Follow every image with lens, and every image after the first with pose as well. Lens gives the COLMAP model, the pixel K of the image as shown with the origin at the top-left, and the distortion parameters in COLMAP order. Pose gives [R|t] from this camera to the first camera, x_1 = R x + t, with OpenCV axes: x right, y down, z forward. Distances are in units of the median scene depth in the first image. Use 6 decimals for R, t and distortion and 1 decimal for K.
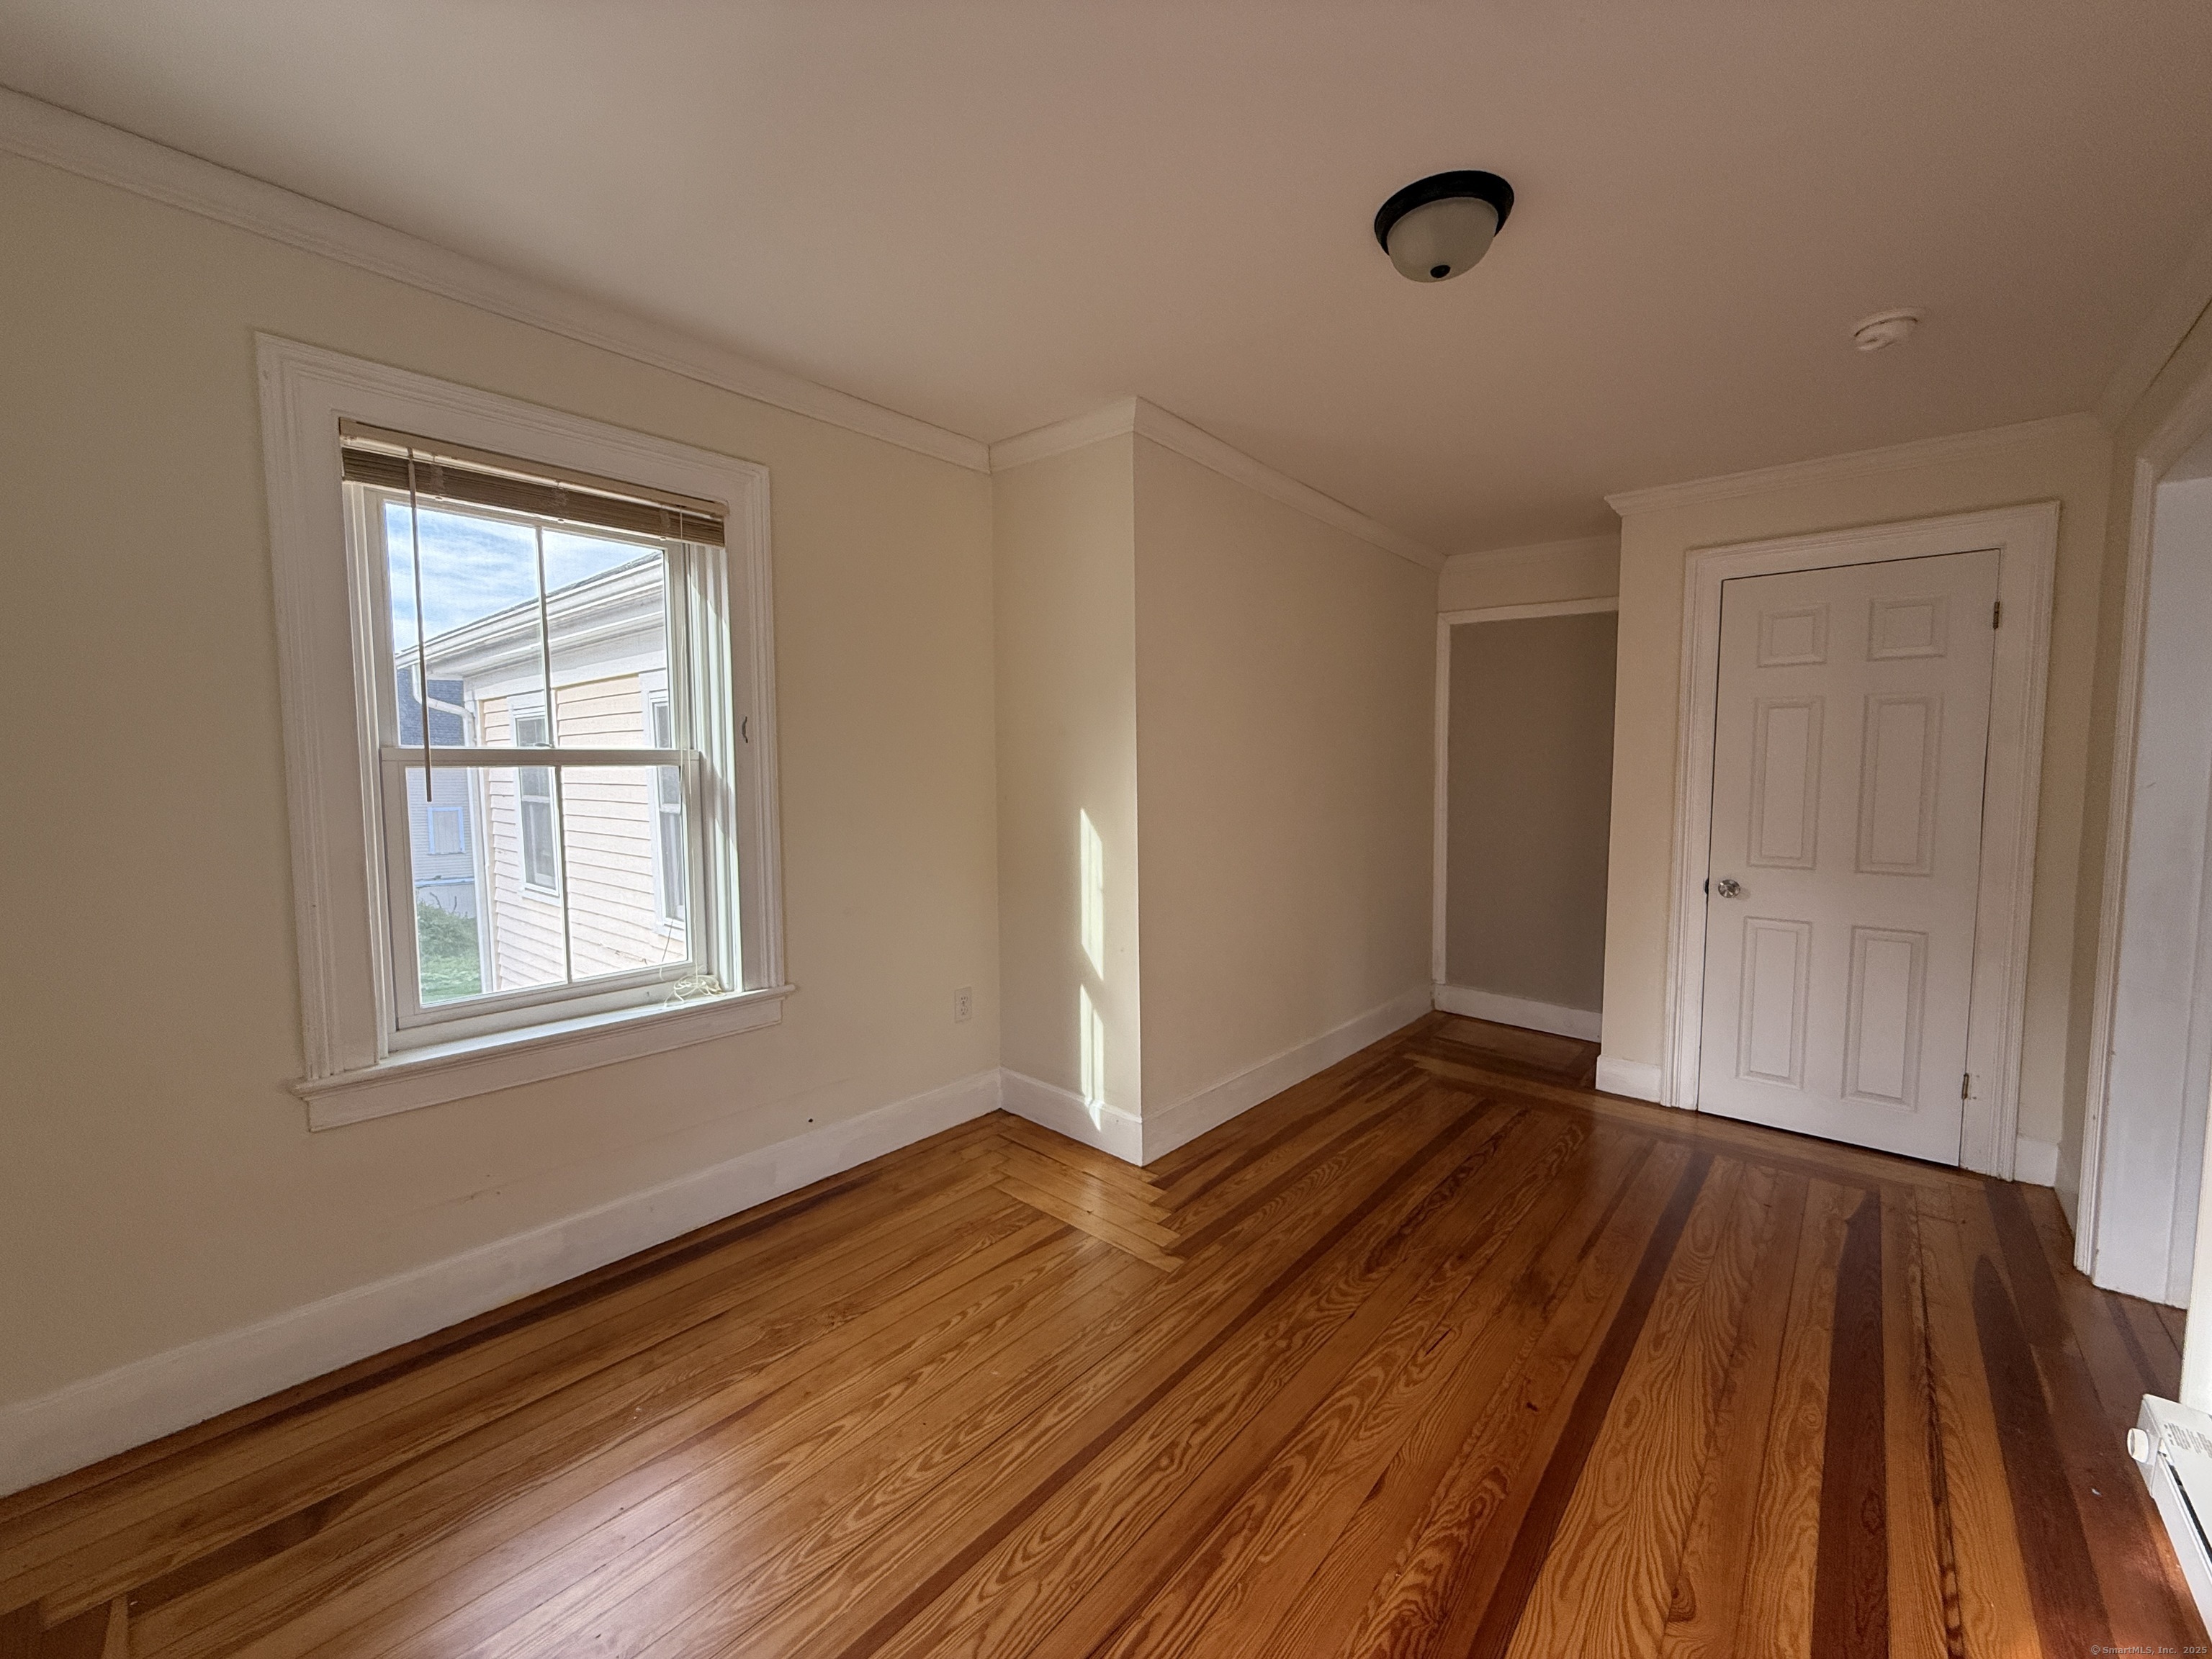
lens RADIAL K [[882.1, 0, 1101.8], [0, 882.1, 828.8], [0, 0, 1]] dist [-0.000835, -0.000076]
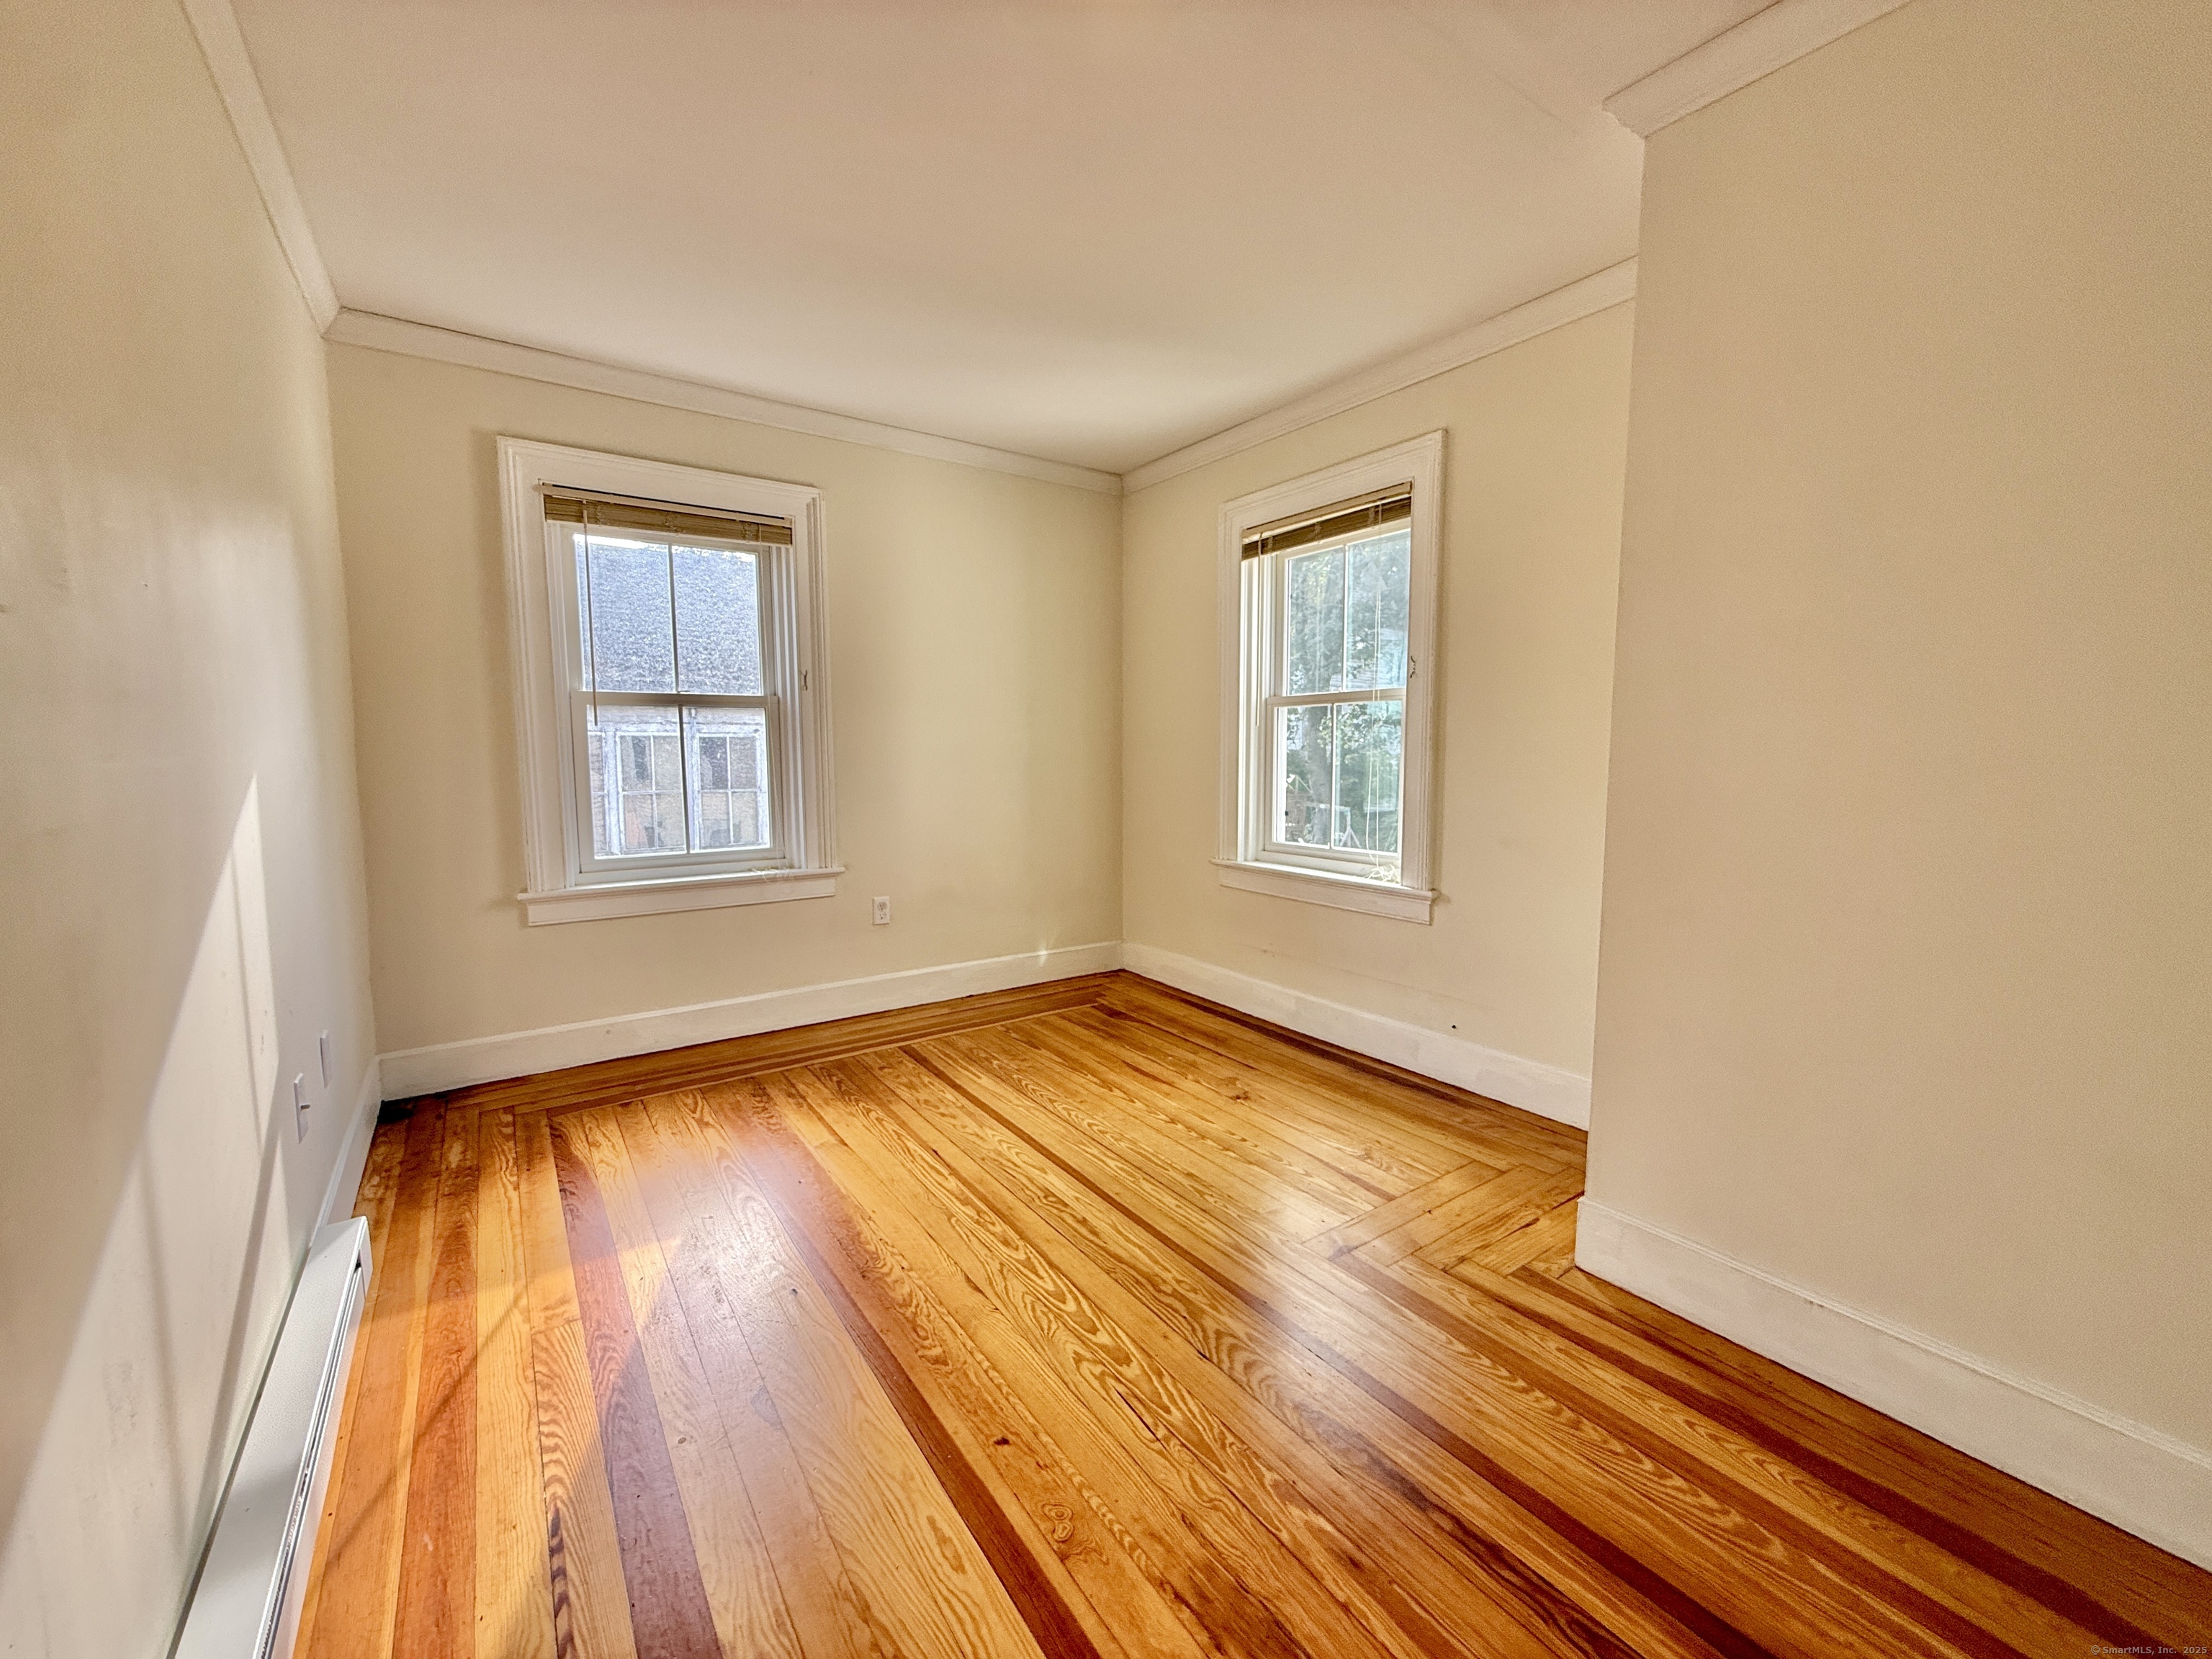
lens RADIAL K [[882.1, 0, 1101.8], [0, 882.1, 828.8], [0, 0, 1]] dist [-0.000835, -0.000076]
pose [[-0.241456, 0.090170, -0.966213, 1.210632], [-0.068758, 0.991581, 0.109720, 0.003566], [0.967973, 0.092928, -0.233223, 1.239386]]
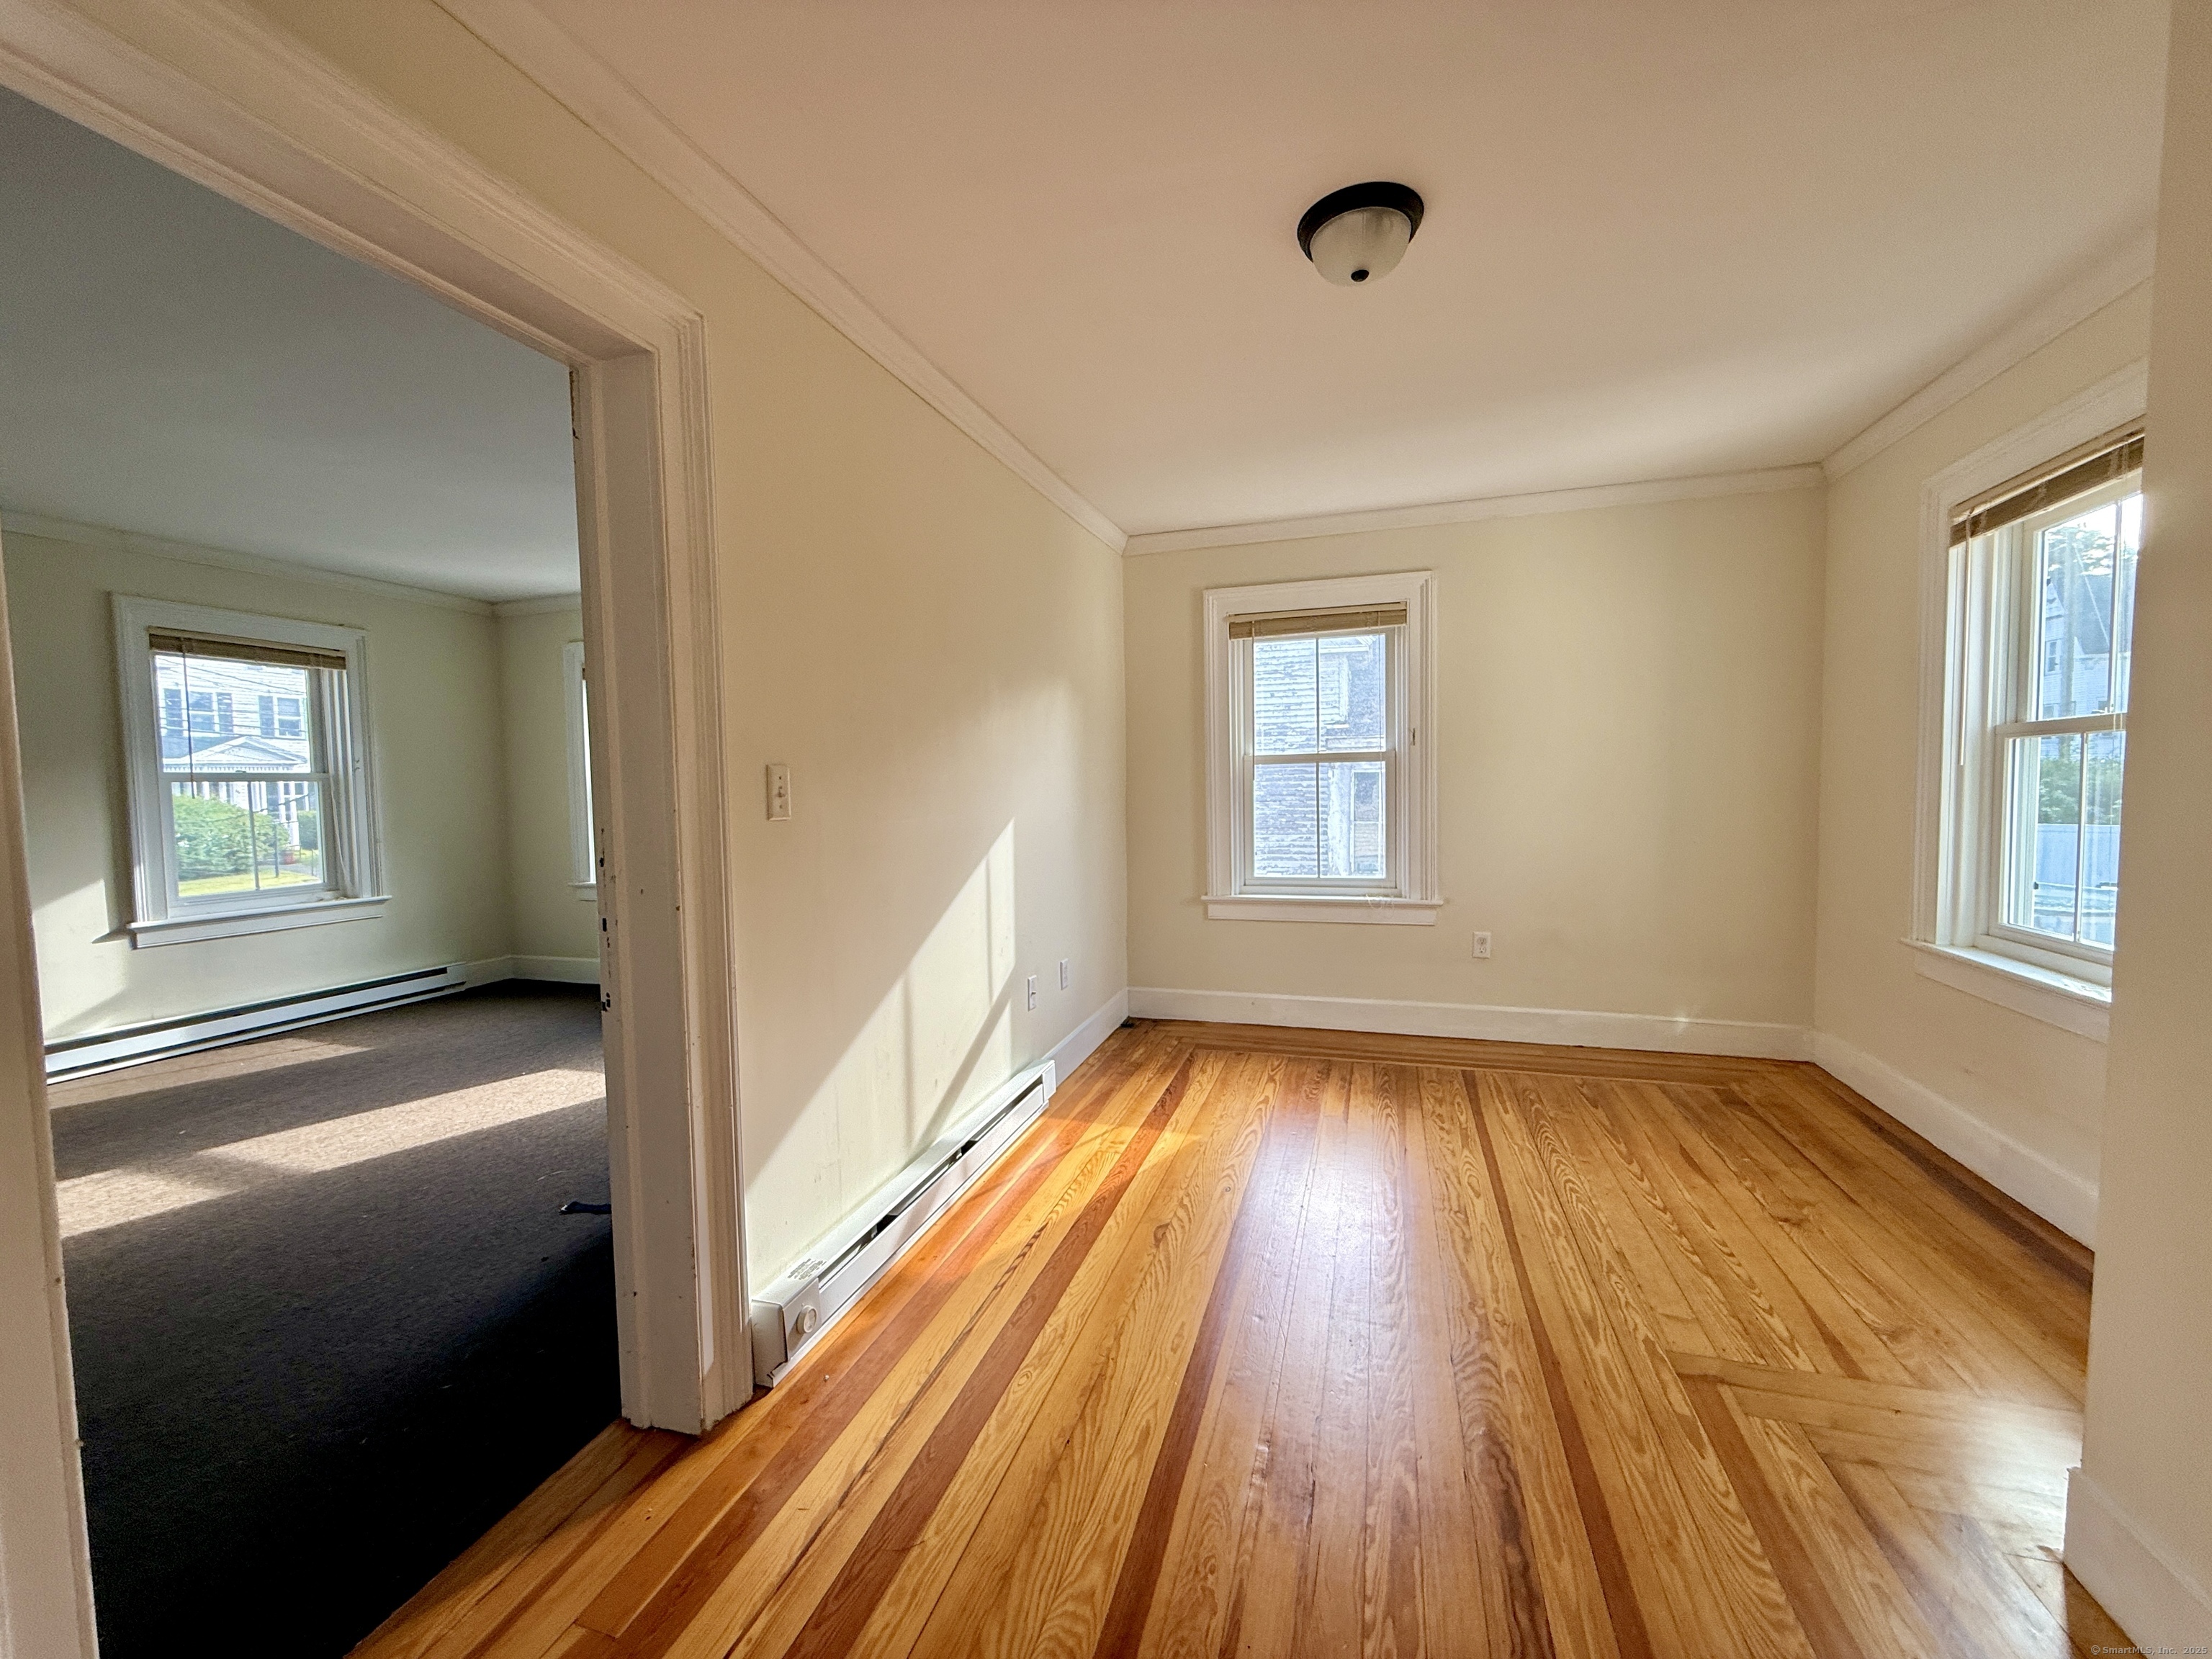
lens RADIAL K [[882.1, 0, 1101.8], [0, 882.1, 828.8], [0, 0, 1]] dist [-0.000835, -0.000076]
pose [[-0.917532, 0.036440, -0.395989, 1.099215], [-0.011415, 0.992969, 0.117825, -0.085583], [0.397498, 0.112628, -0.910665, 1.886985]]
